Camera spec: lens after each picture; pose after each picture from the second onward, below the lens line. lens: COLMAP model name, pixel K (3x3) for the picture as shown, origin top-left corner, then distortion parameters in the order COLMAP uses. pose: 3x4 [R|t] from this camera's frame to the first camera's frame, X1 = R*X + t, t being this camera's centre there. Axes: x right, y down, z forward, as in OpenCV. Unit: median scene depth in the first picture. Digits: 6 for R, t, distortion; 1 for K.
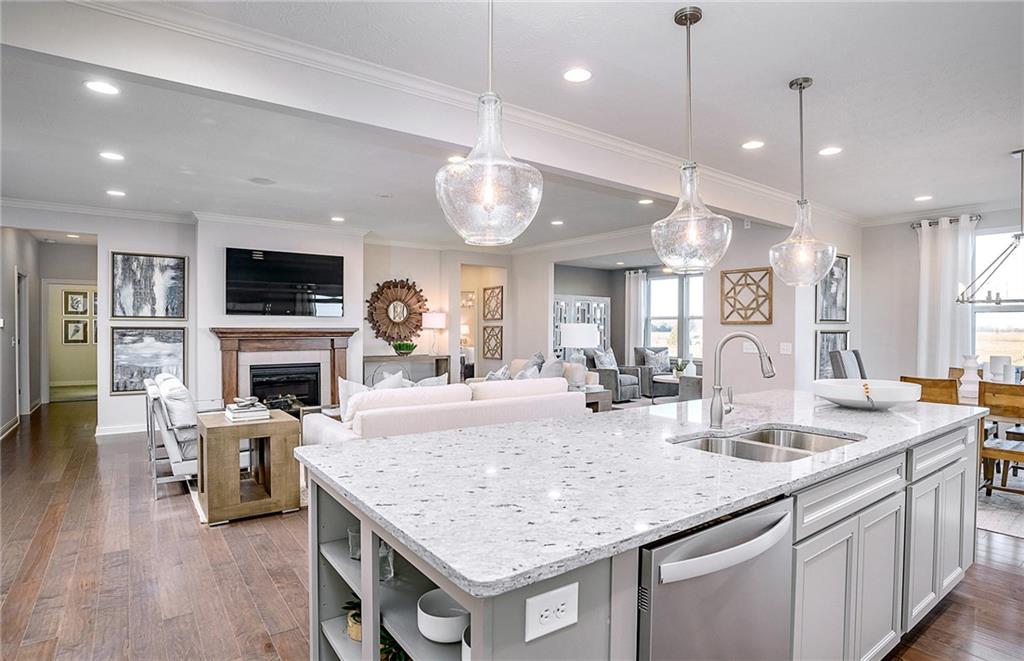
lens RADIAL K [[526.9, 0, 521.0], [0, 526.9, 332.3], [0, 0, 1]] dist [-0.068823, 0.020621]
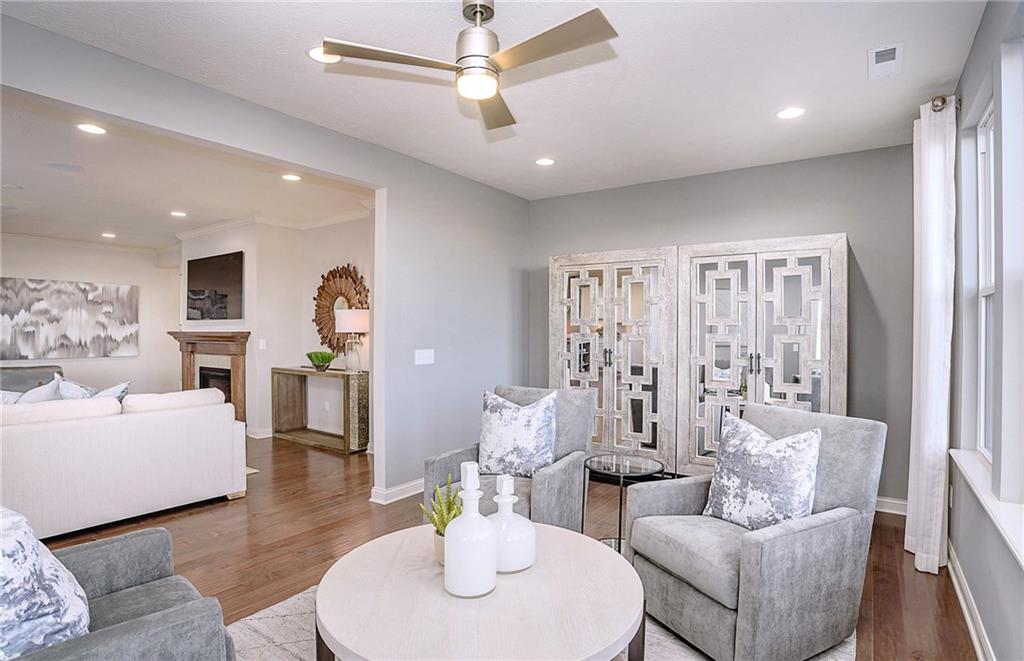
lens RADIAL K [[526.9, 0, 512.4], [0, 526.9, 332.9], [0, 0, 1]] dist [-0.068823, 0.020621]
pose [[0.304005, 0.002343, -0.952667, 0.721396], [-0.008013, 0.999968, -0.000098, -0.011563], [0.952637, 0.007663, 0.304015, 1.352559]]
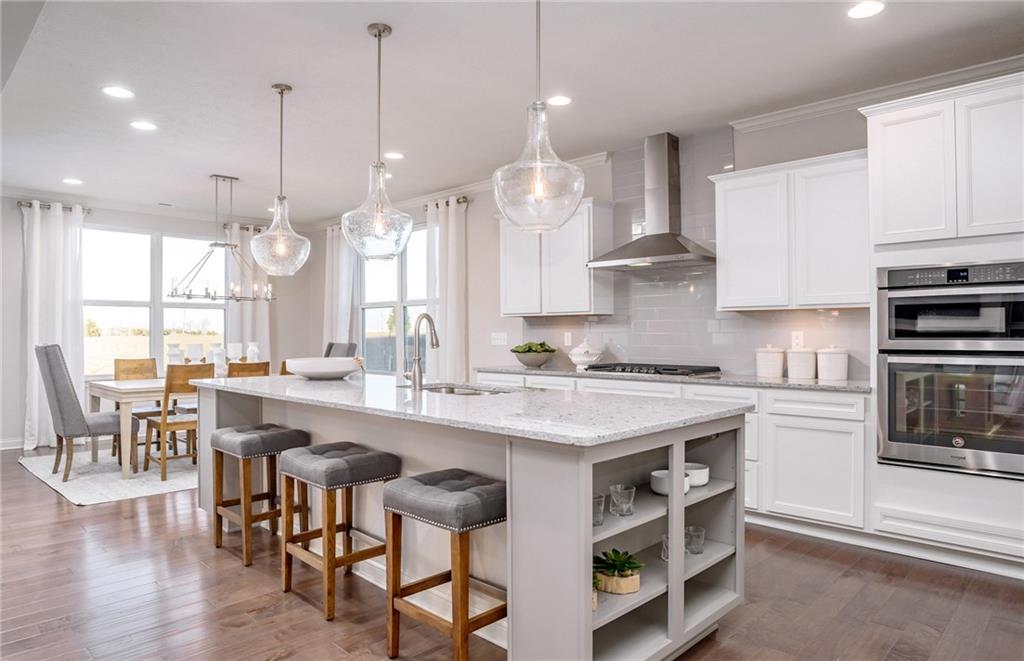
lens RADIAL K [[641.3, 0, 501.9], [0, 641.3, 325.4], [0, 0, 1]] dist [-0.039596, 0.020441]
pose [[-0.125599, 0.012685, 0.992000, -0.380155], [0.007623, 0.999901, -0.011820, 0.018051], [-0.992052, 0.006078, -0.125683, 0.297646]]
